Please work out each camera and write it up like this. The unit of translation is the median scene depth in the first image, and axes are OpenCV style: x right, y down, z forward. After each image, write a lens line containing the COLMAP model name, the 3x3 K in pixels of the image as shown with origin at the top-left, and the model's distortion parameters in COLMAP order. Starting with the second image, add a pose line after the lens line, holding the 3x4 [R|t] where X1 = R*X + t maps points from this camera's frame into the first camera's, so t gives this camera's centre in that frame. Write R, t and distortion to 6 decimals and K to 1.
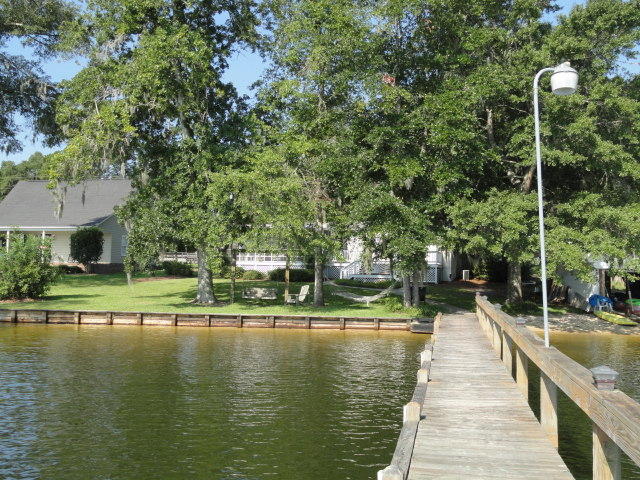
lens RADIAL K [[616.3, 0, 322.2], [0, 616.3, 242.8], [0, 0, 1]] dist [0.068167, 0.000000]
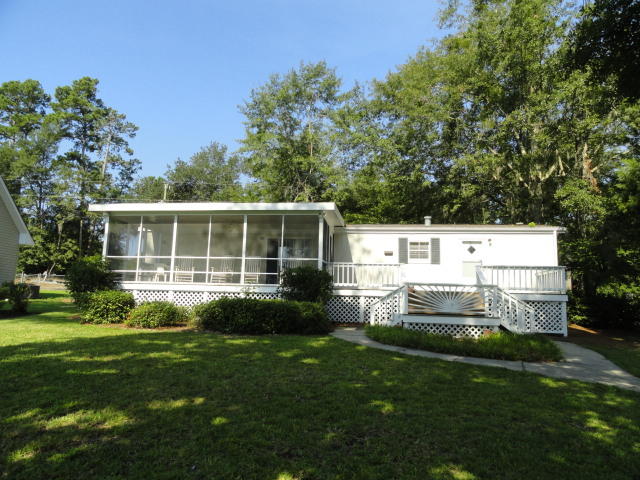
lens RADIAL K [[447.6, 0, 321.2], [0, 447.6, 240.0], [0, 0, 1]] dist [0.011298, 0.002586]
pose [[0.988855, 0.031755, 0.145453, -0.088067], [-0.018466, 0.995605, -0.091814, 0.050234], [-0.147729, 0.088105, 0.985096, 1.204749]]
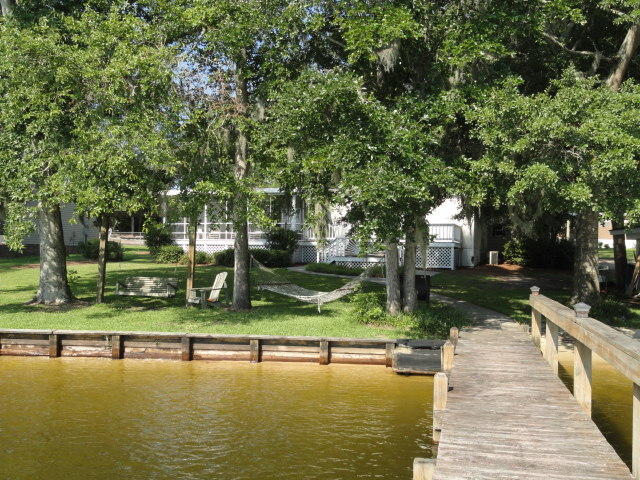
lens RADIAL K [[616.3, 0, 317.7], [0, 616.3, 237.8], [0, 0, 1]] dist [0.068167, 0.000000]
pose [[0.999294, -0.003585, -0.037408, 0.098515], [0.004082, 0.999904, 0.013212, 0.034192], [0.037357, -0.013355, 0.999213, 0.497757]]
